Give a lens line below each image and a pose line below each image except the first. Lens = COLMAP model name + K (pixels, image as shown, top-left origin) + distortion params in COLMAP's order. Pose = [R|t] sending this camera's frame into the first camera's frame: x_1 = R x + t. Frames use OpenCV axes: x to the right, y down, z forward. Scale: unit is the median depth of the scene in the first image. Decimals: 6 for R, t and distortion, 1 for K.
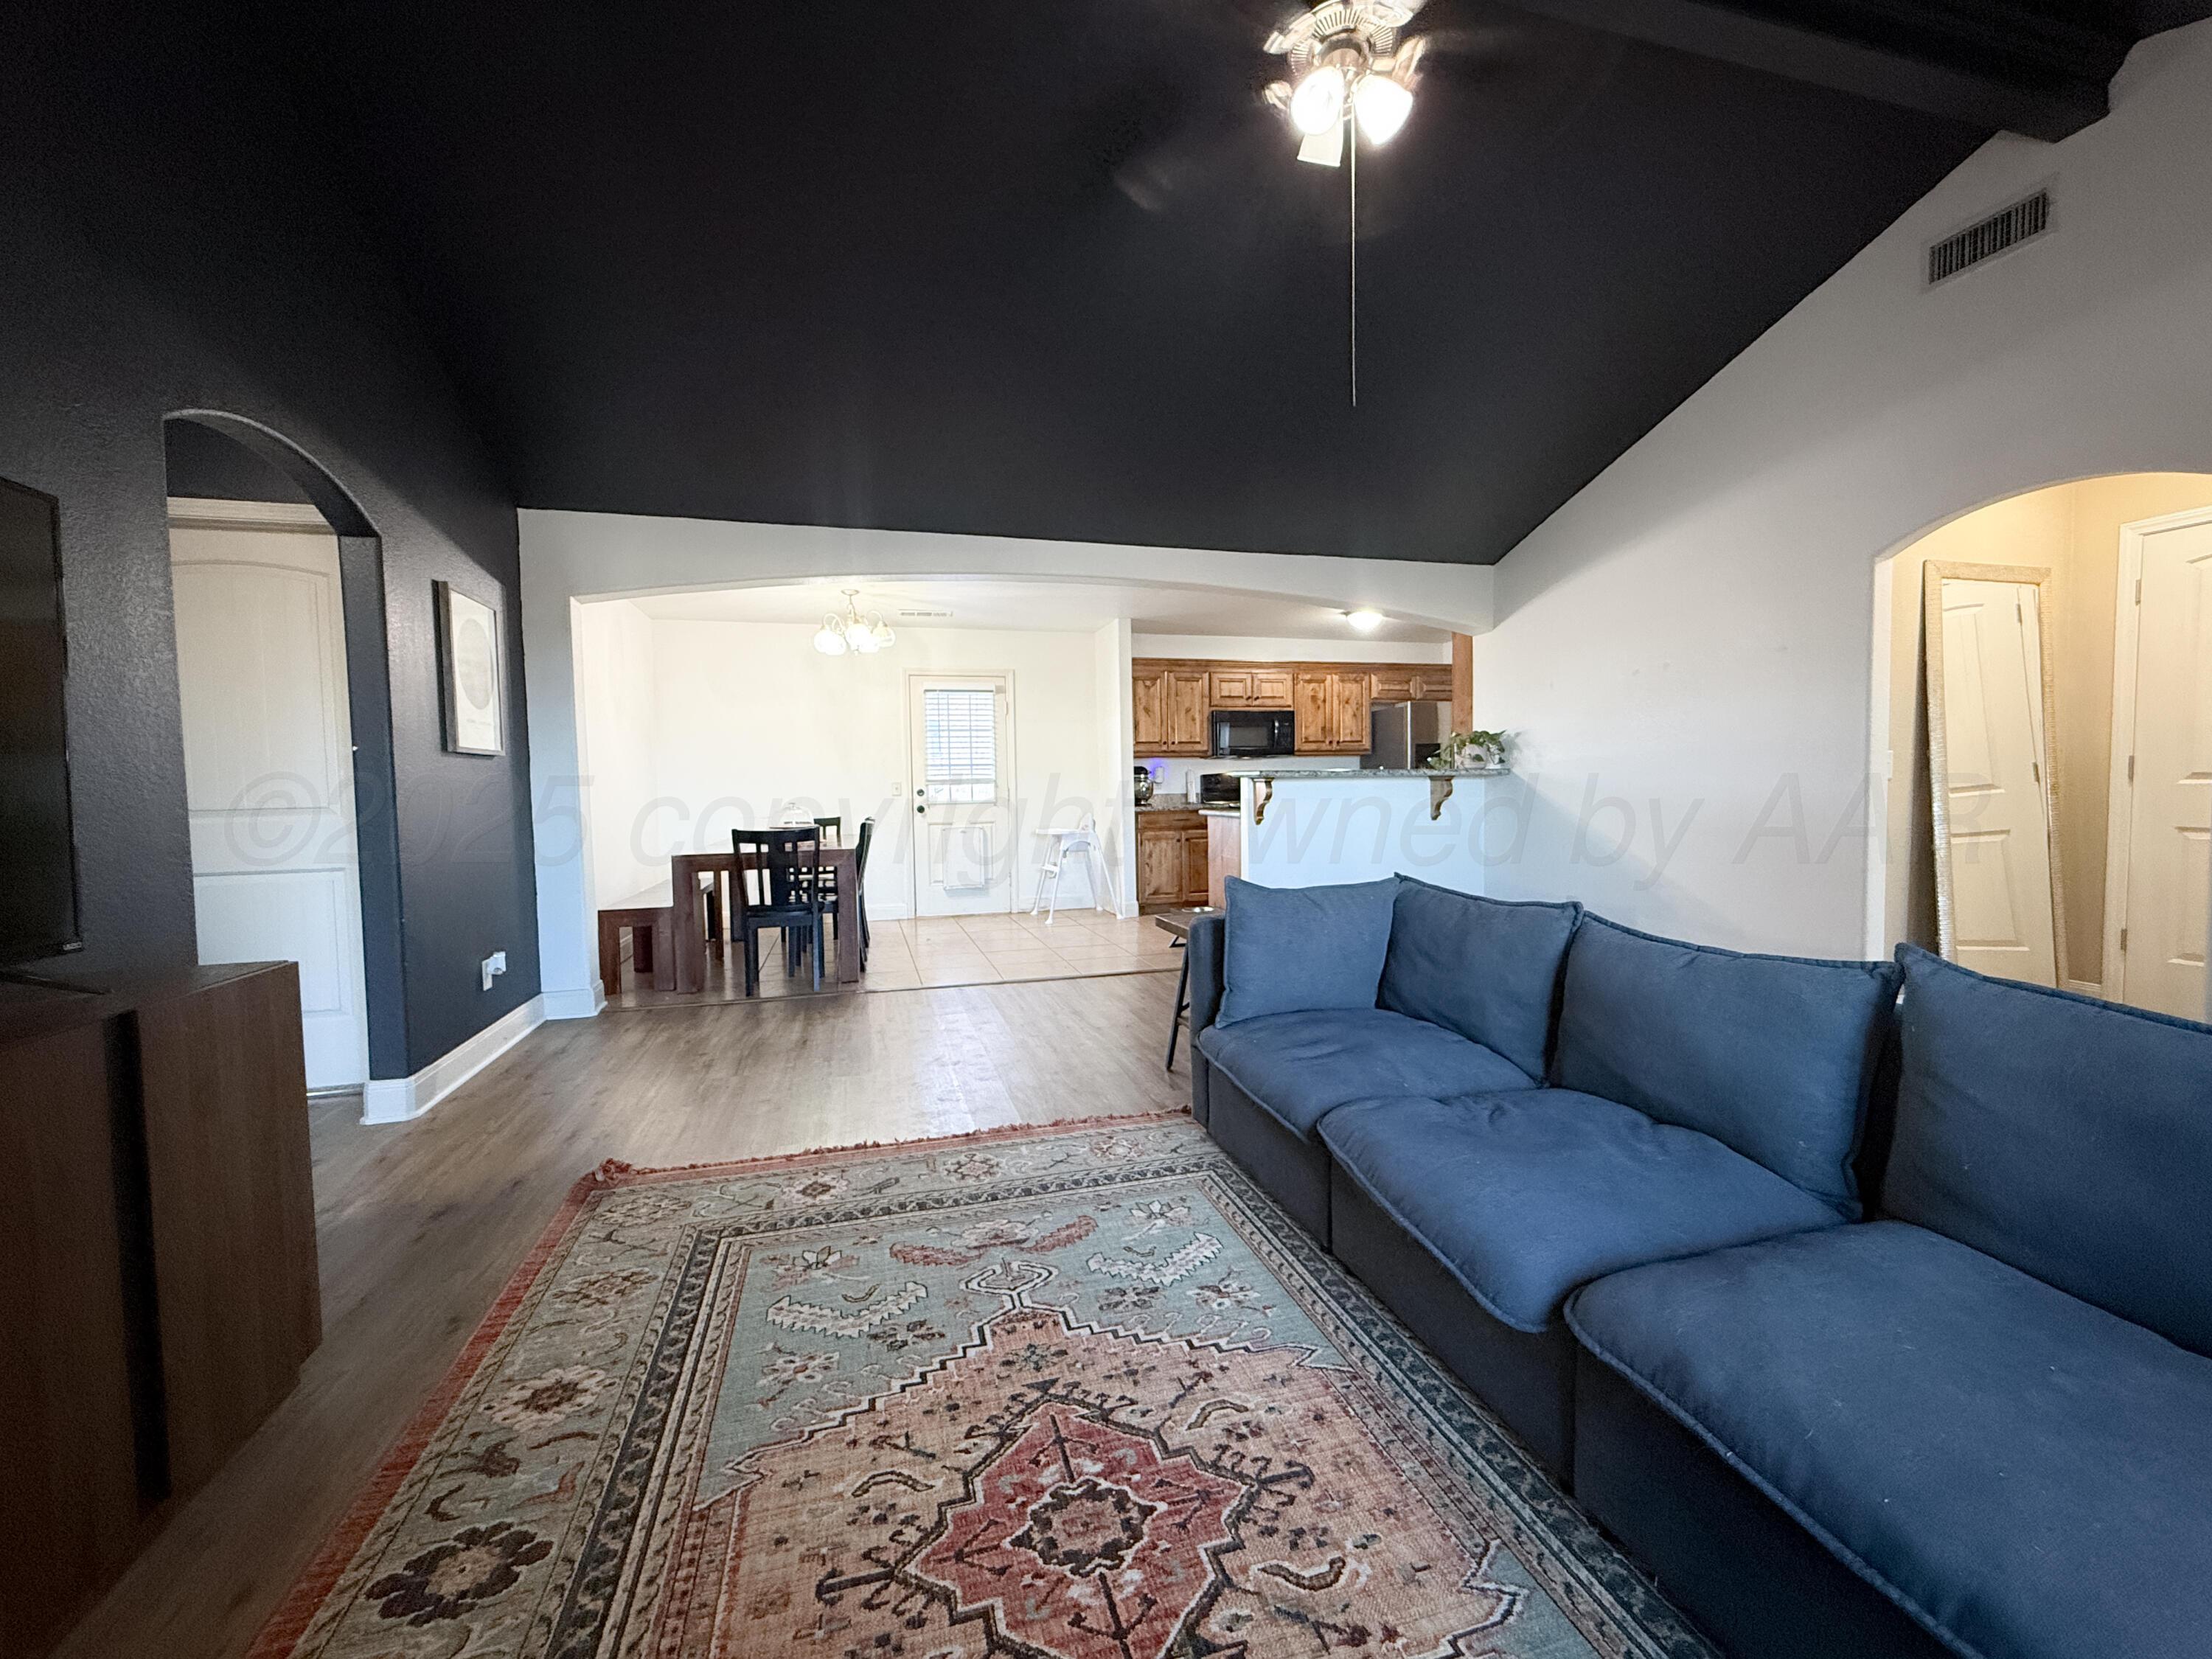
lens RADIAL K [[875.4, 0, 1108.6], [0, 875.4, 835.1], [0, 0, 1]] dist [0.002200, -0.000196]
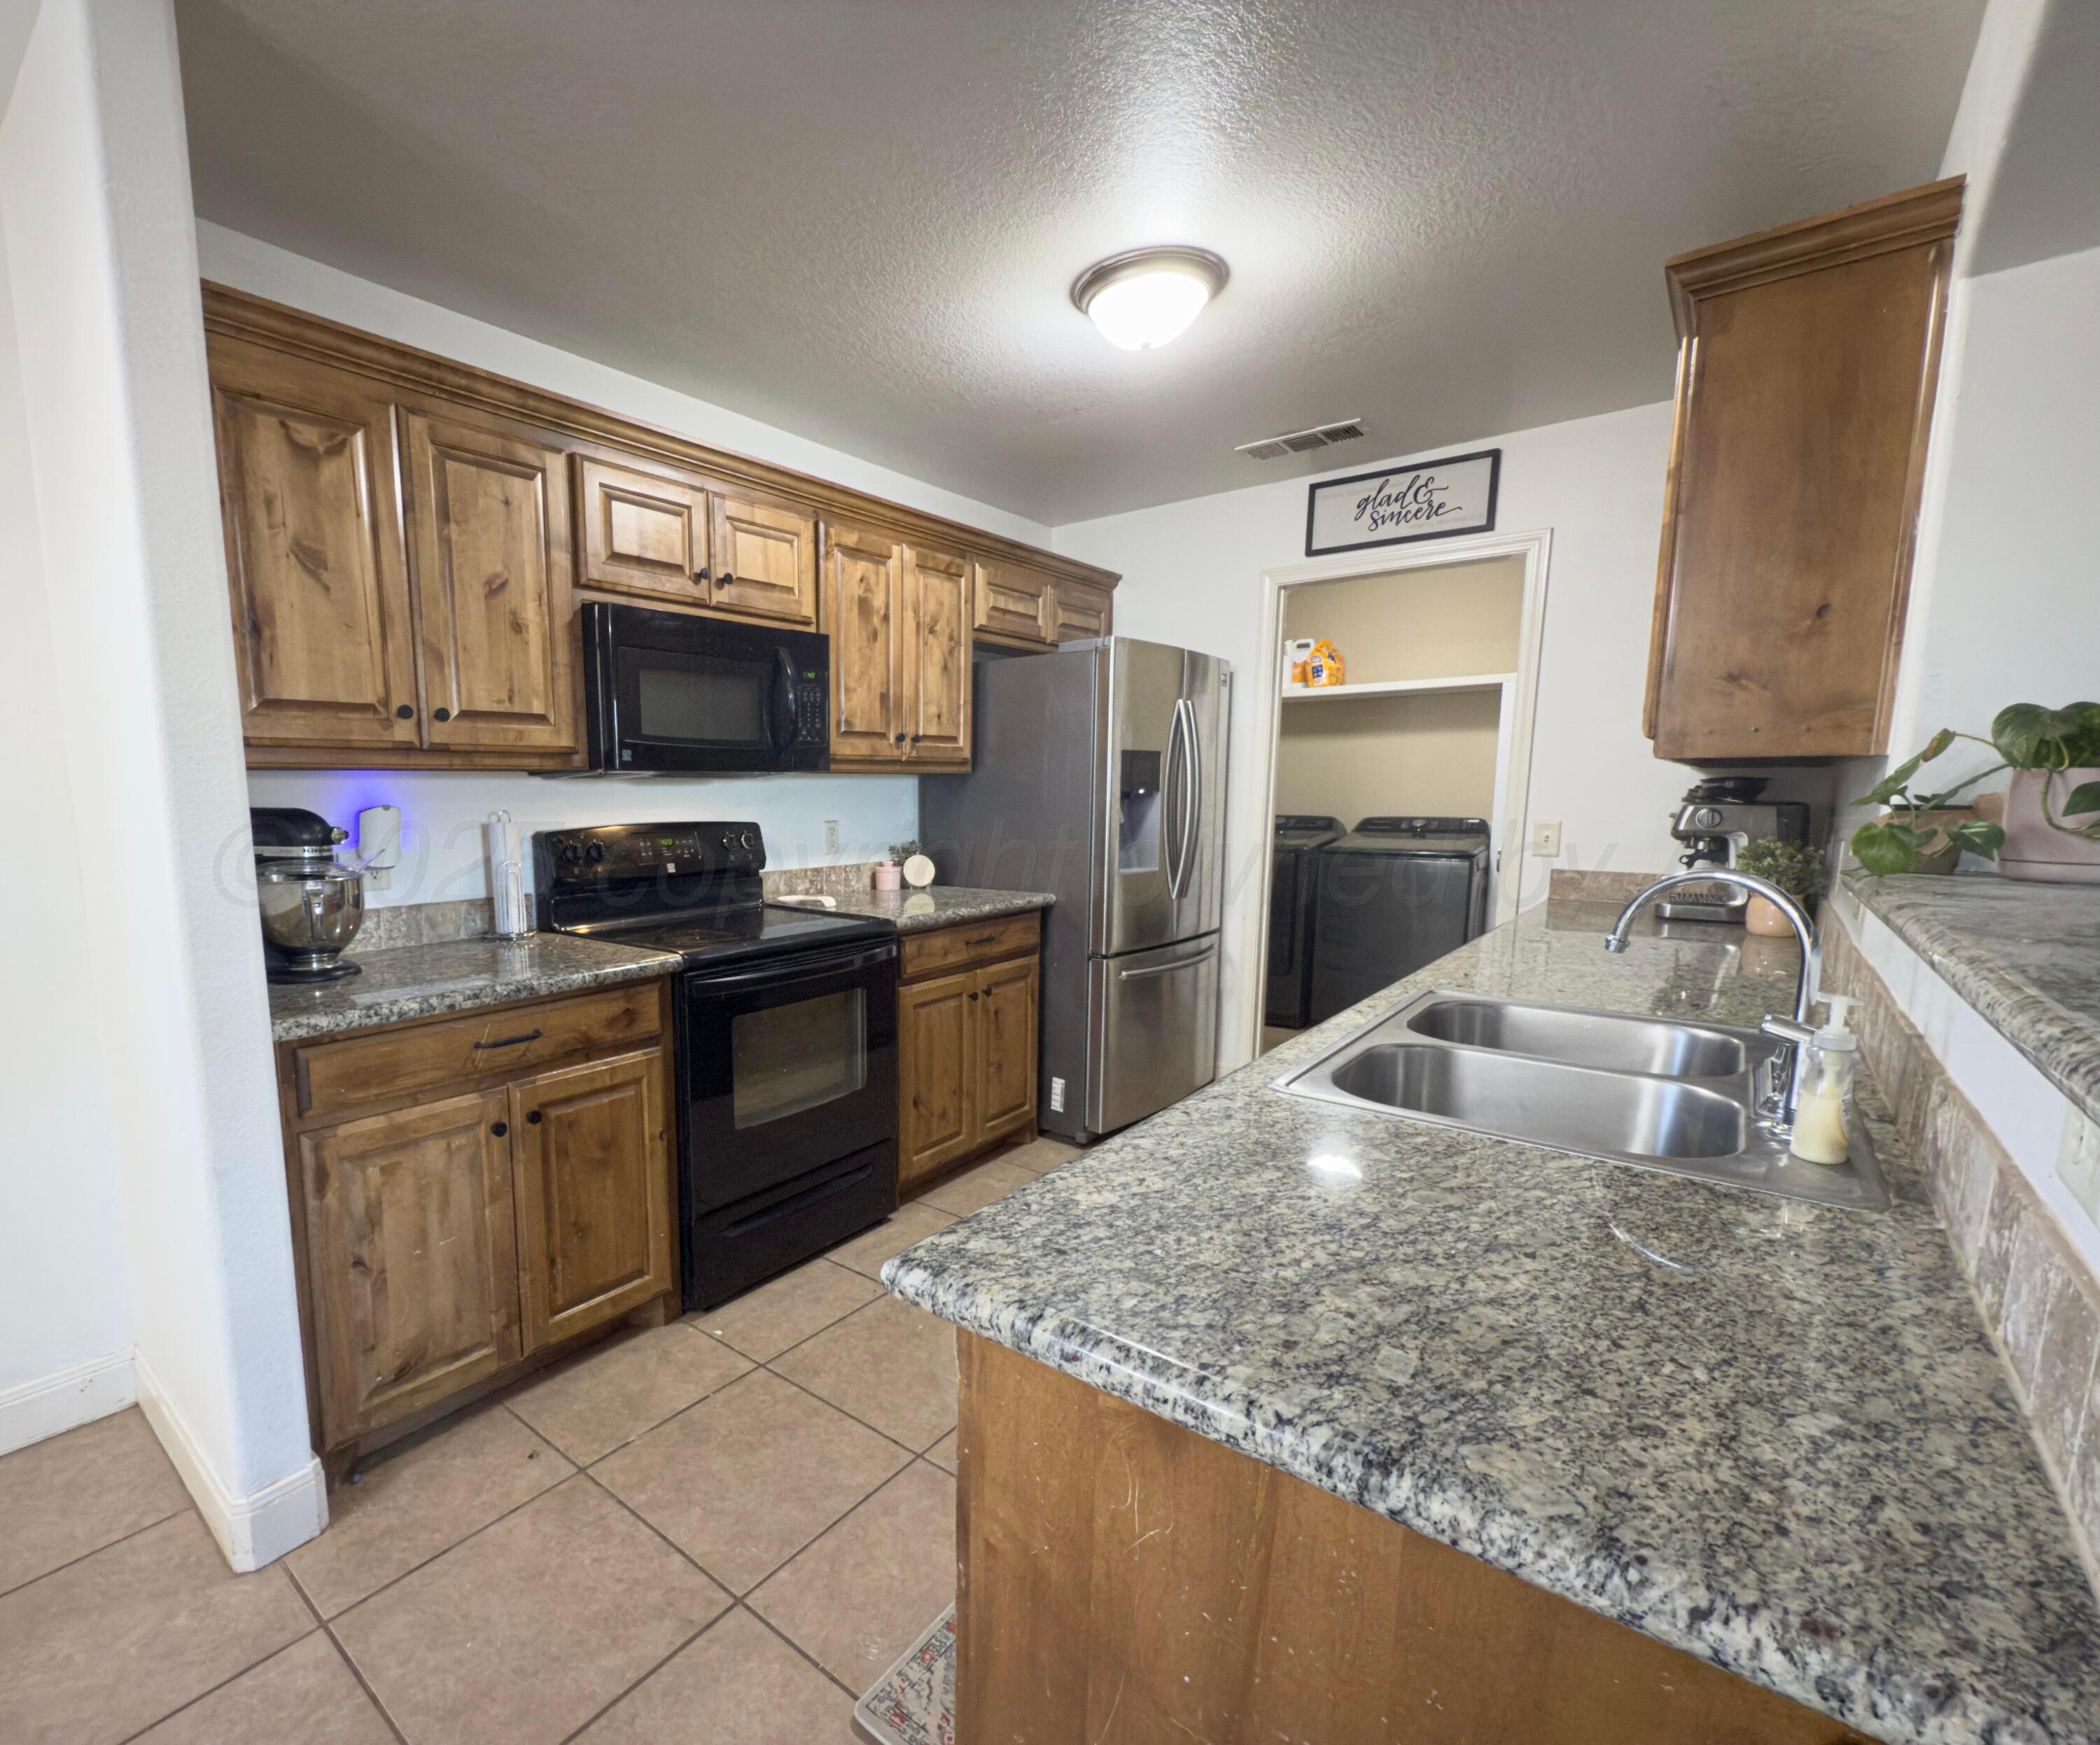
lens RADIAL K [[976.6, 0, 877.8], [0, 976.6, 919.5], [0, 0, 1]] dist [0.001996, -0.000579]
pose [[0.840076, -0.059882, 0.539153, 0.025447], [0.019750, 0.996606, 0.079916, -0.066264], [-0.542109, -0.056487, 0.838408, 0.690084]]
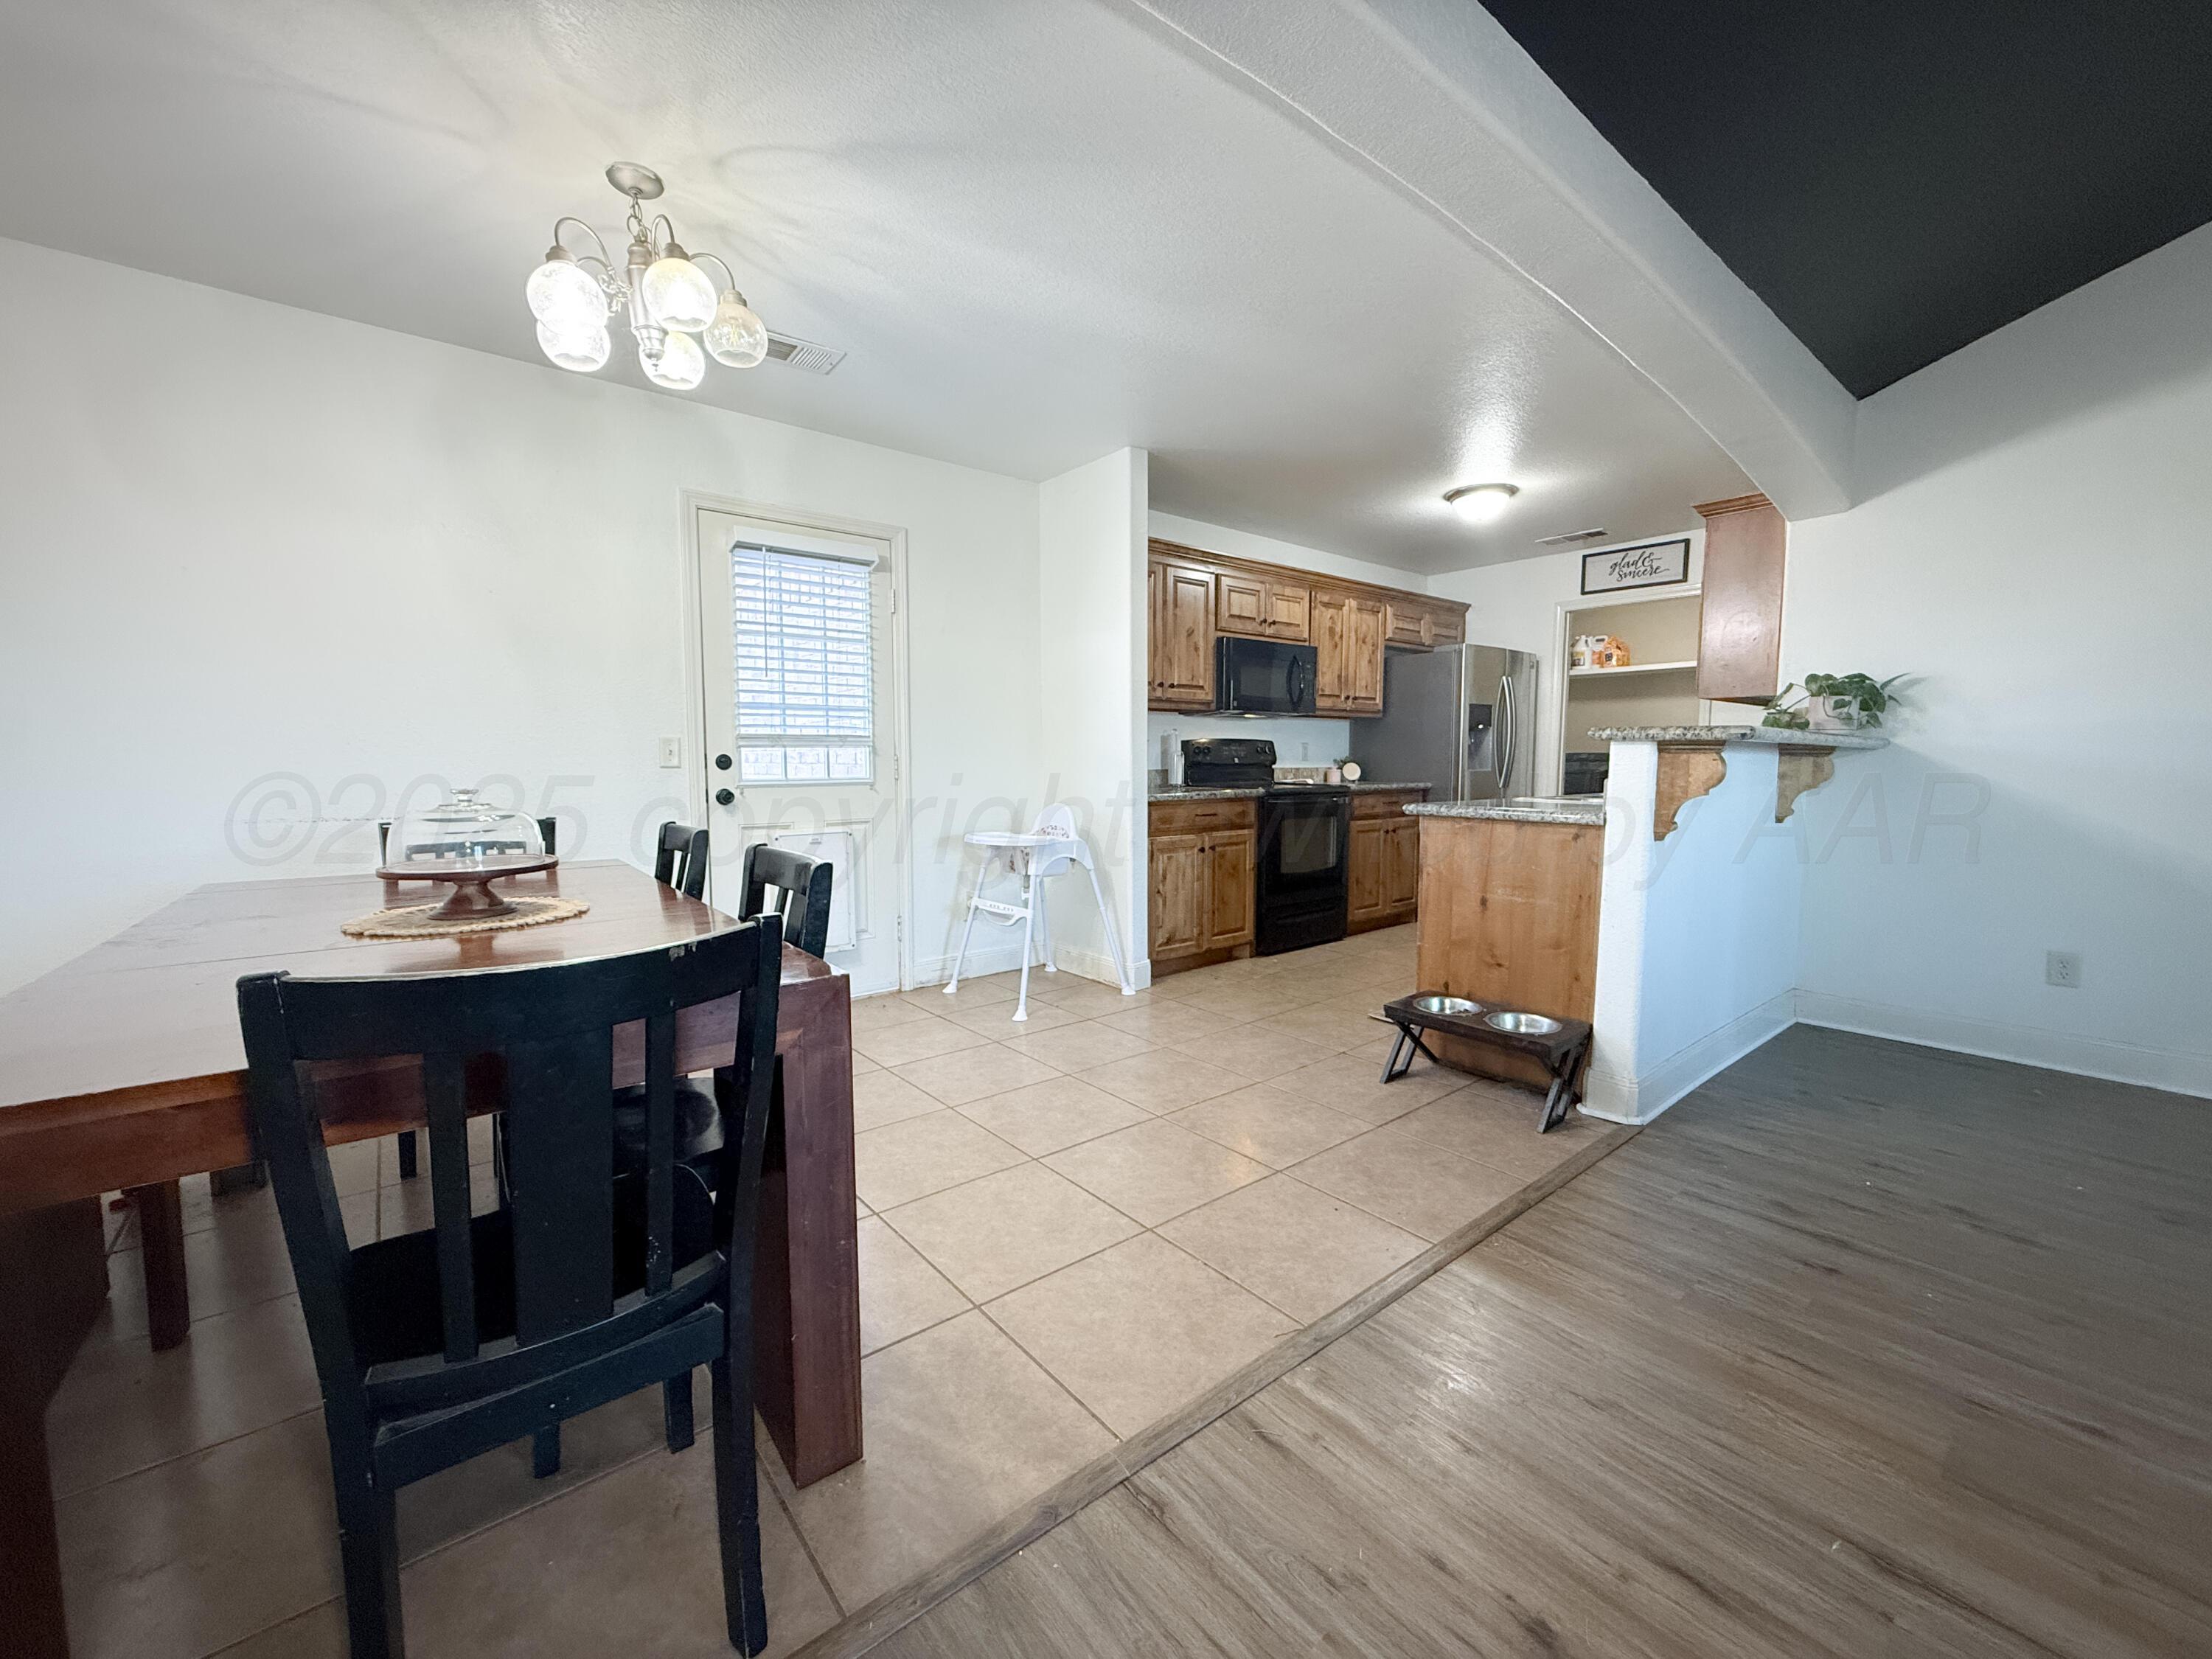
lens RADIAL K [[875.4, 0, 1104.0], [0, 875.4, 828.1], [0, 0, 1]] dist [0.002200, -0.000196]
pose [[0.916226, -0.015353, 0.400367, -0.207486], [0.006746, 0.999715, 0.022898, -0.021379], [-0.400604, -0.018279, 0.916069, 0.461223]]
